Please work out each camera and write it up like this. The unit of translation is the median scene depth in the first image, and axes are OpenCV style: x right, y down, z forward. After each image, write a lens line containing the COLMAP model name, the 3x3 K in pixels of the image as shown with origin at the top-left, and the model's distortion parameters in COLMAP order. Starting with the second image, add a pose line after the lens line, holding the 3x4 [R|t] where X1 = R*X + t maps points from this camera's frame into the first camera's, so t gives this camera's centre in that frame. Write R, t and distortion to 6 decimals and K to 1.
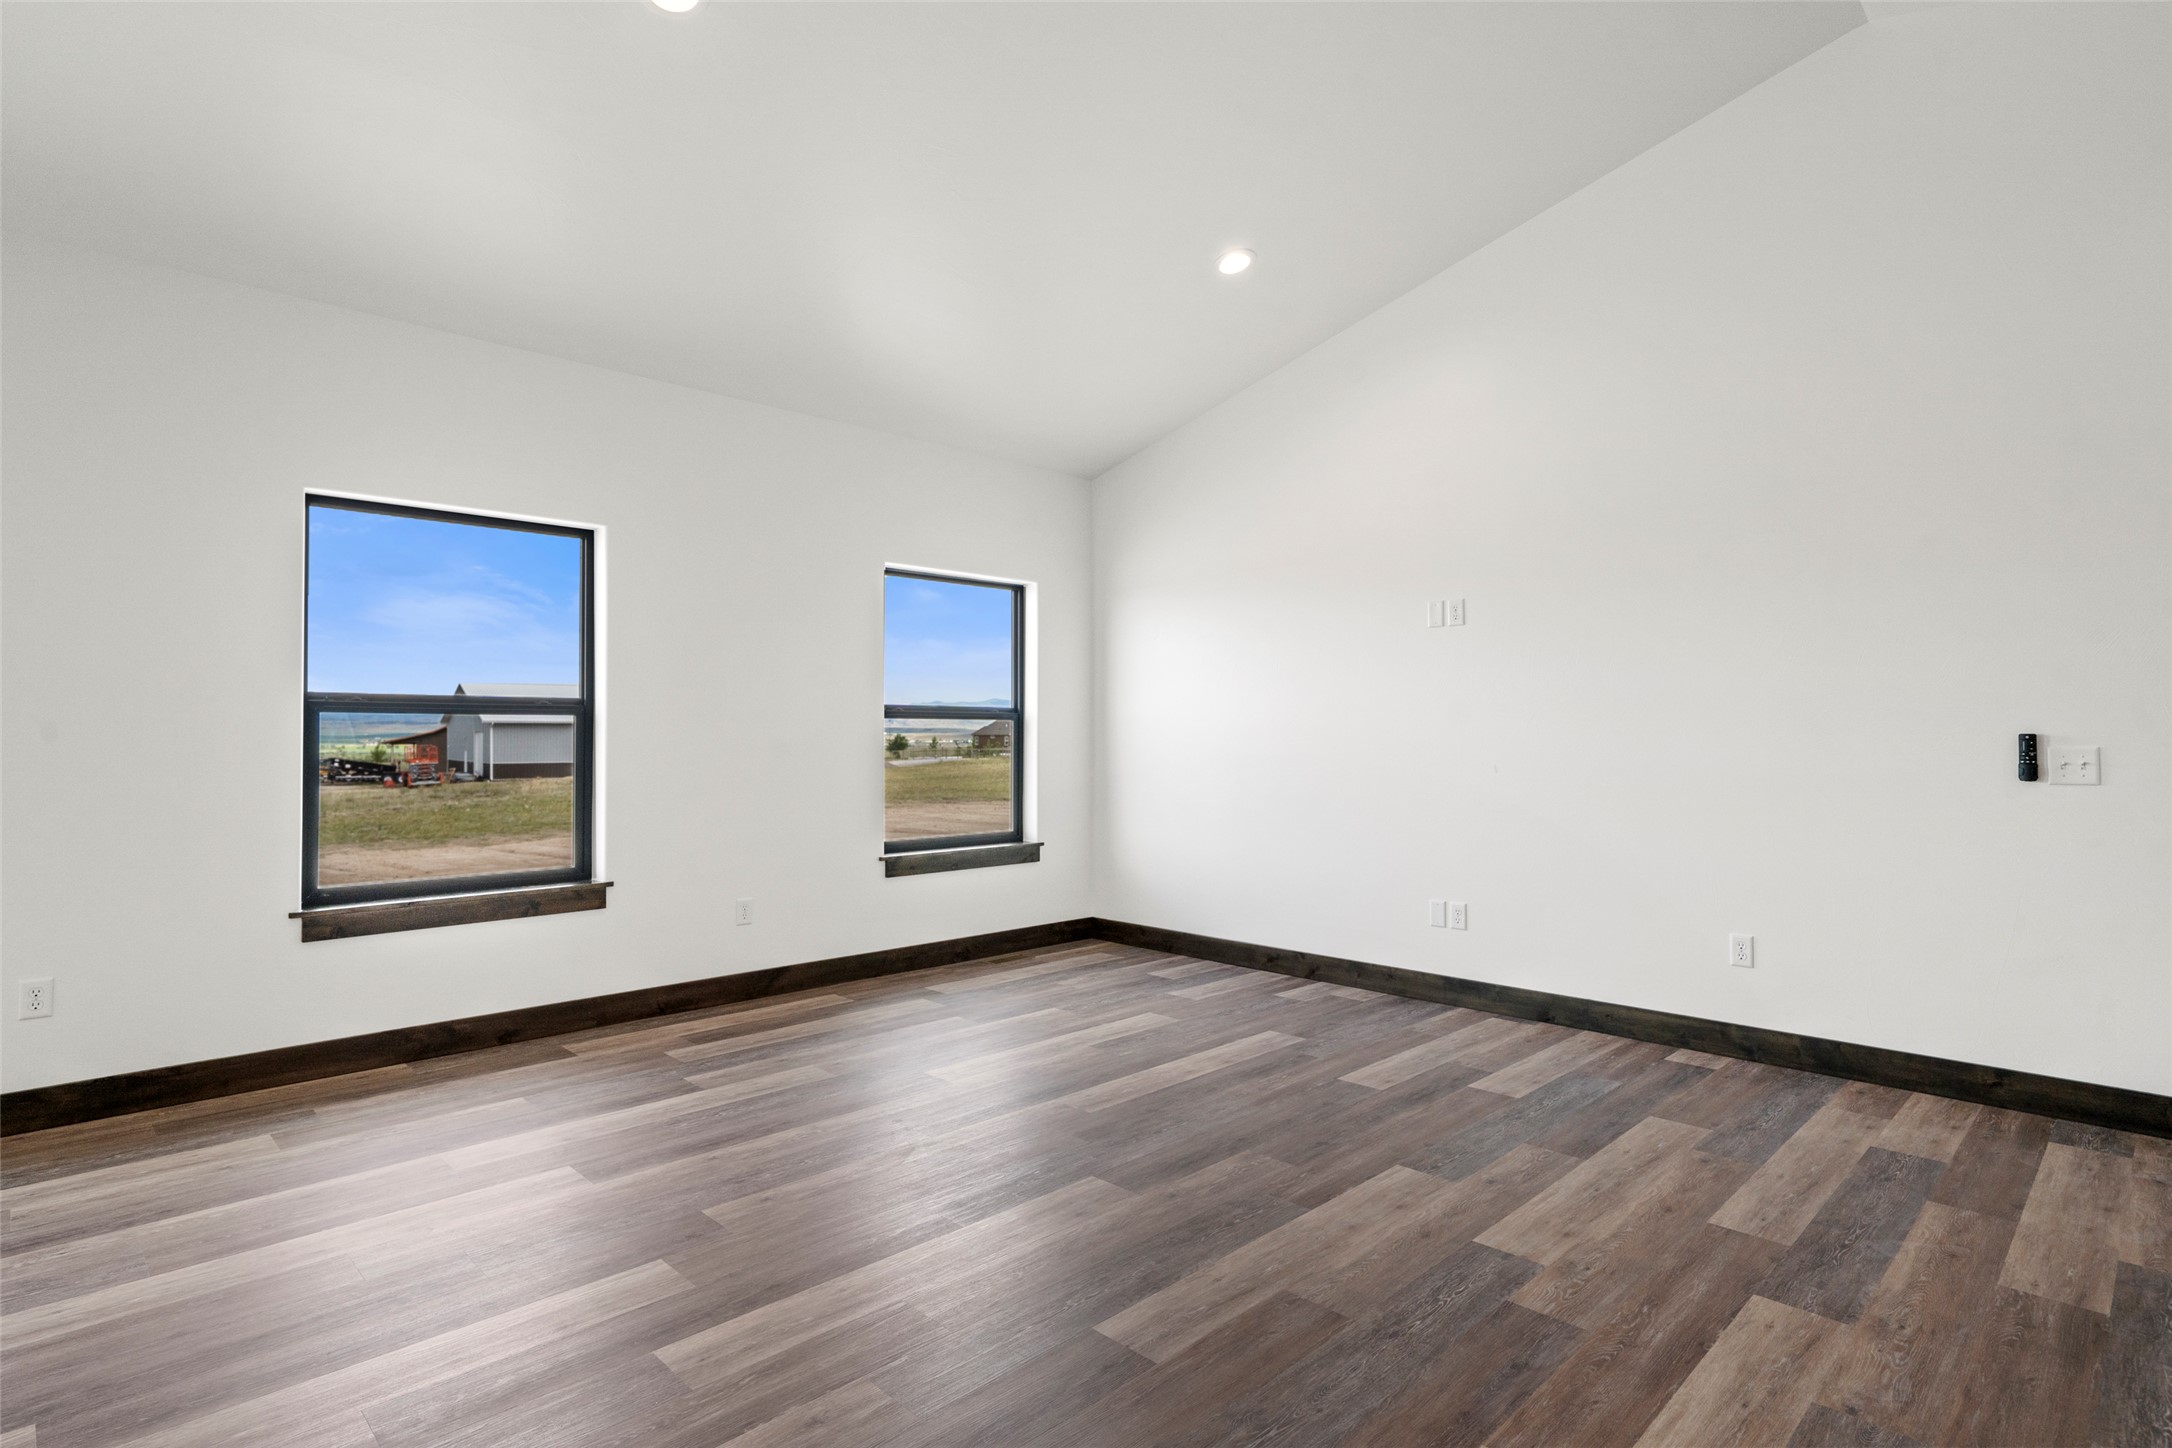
lens RADIAL K [[1093.8, 0, 1085.6], [0, 1093.8, 723.2], [0, 0, 1]] dist [0.000884, 0.000845]
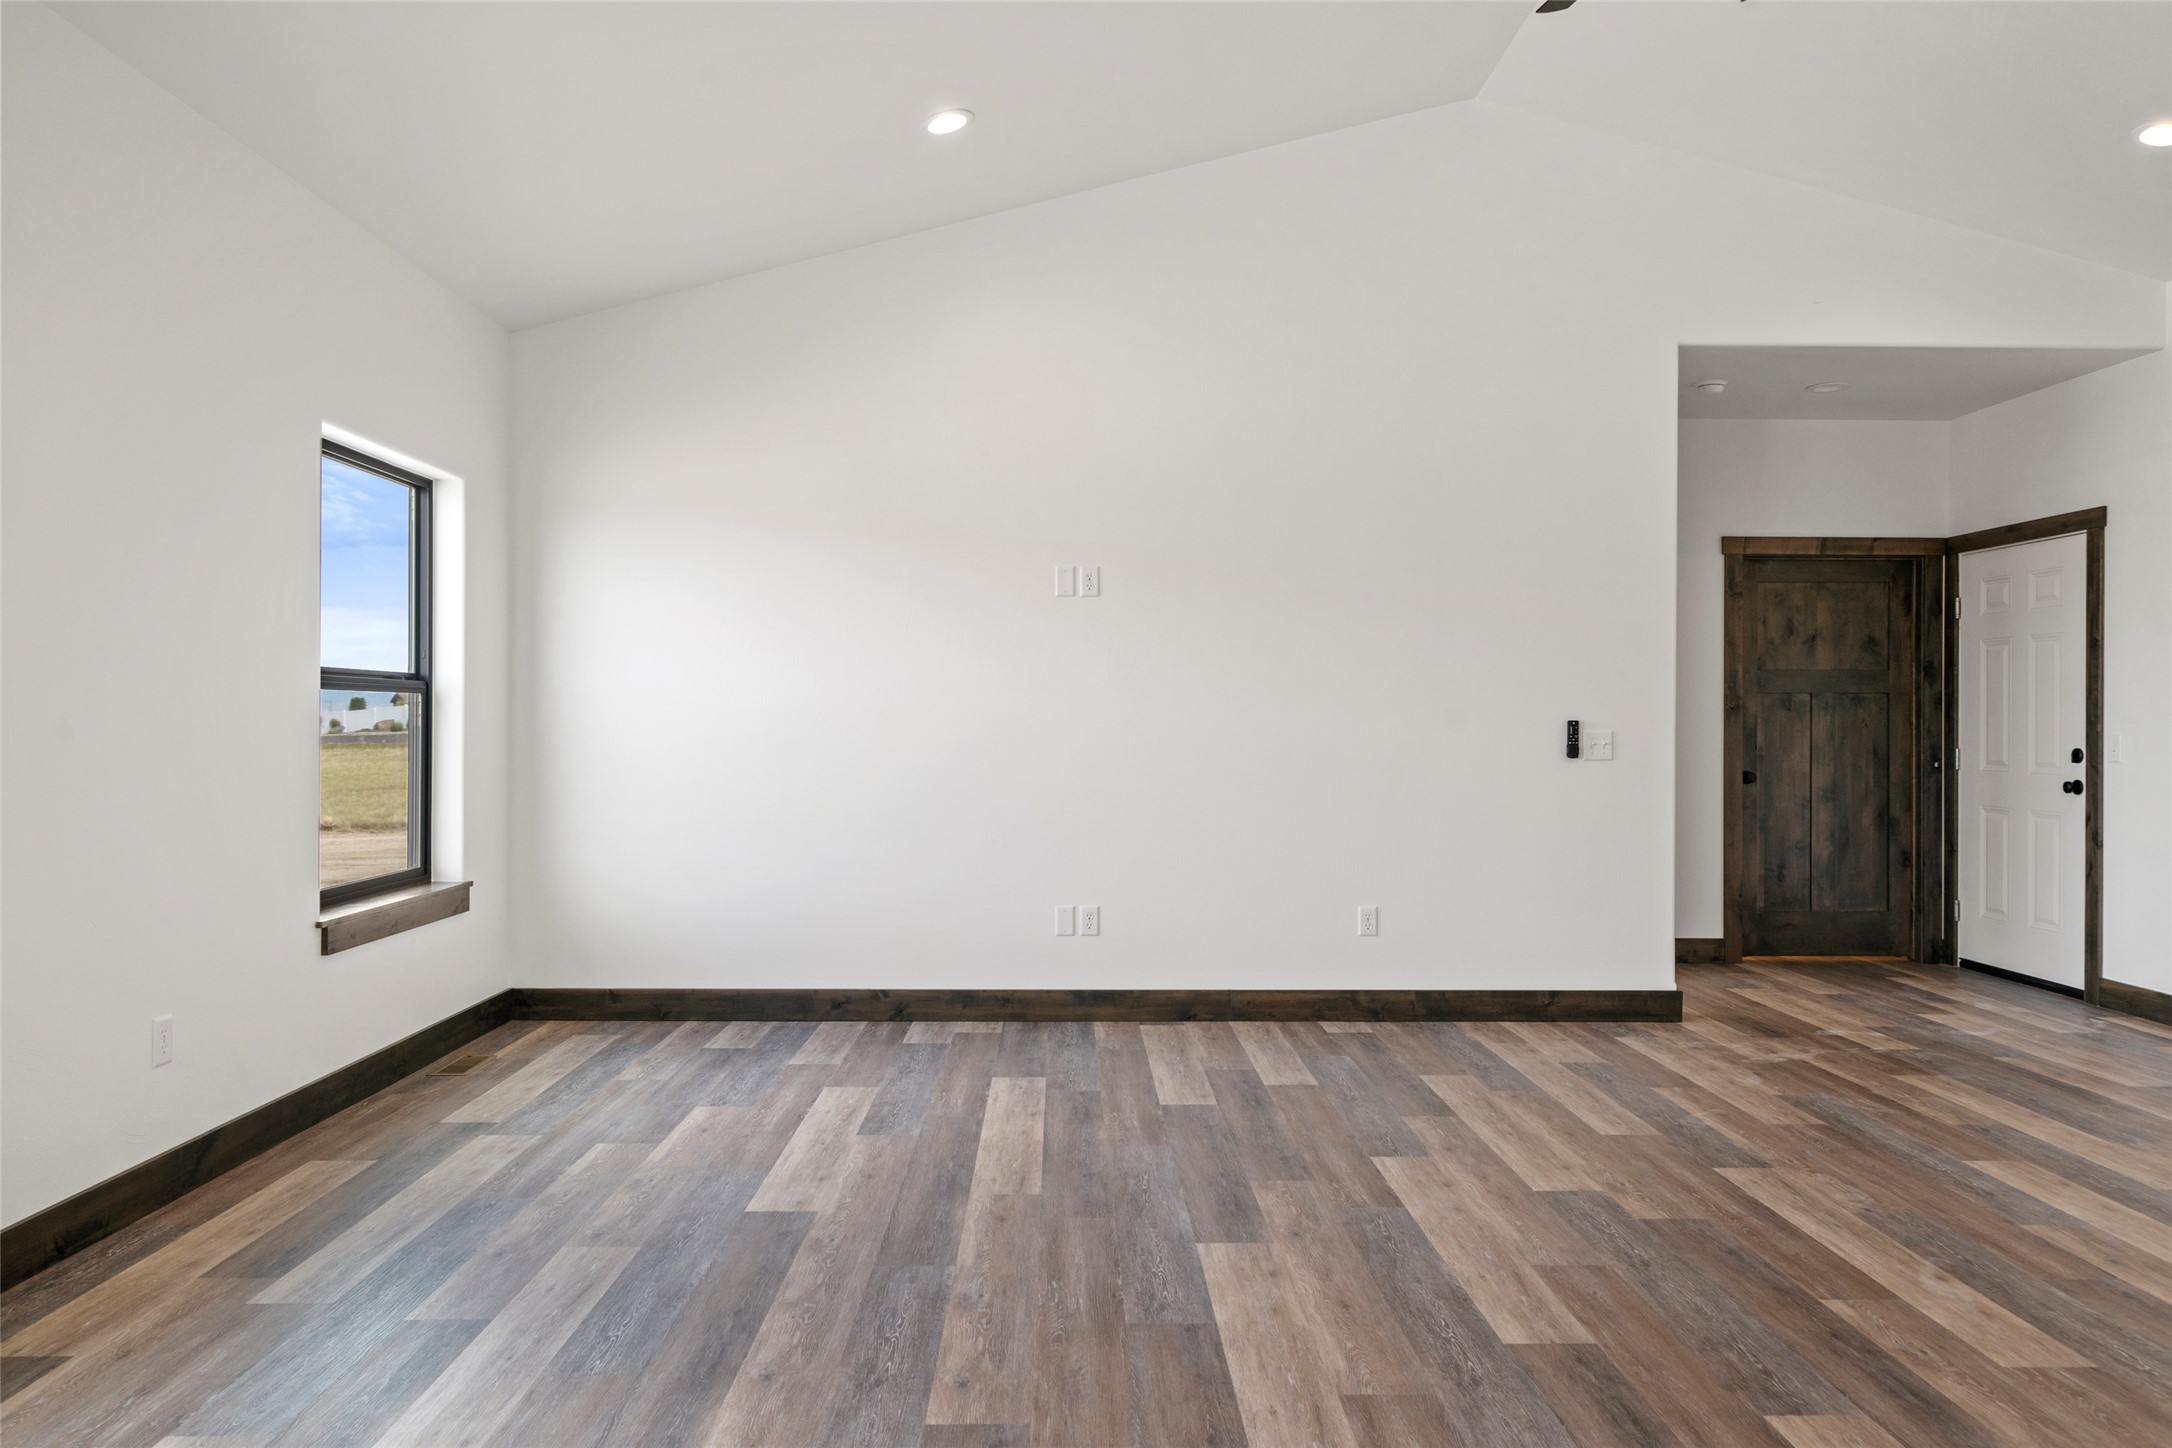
lens RADIAL K [[1457.6, 0, 1081.4], [0, 1457.6, 725.1], [0, 0, 1]] dist [-0.001232, 0.002135]
pose [[0.693100, 0.000600, 0.720841, -0.681469], [-0.012798, 0.999852, 0.011473, 0.002797], [-0.720728, -0.017177, 0.693005, 0.231638]]
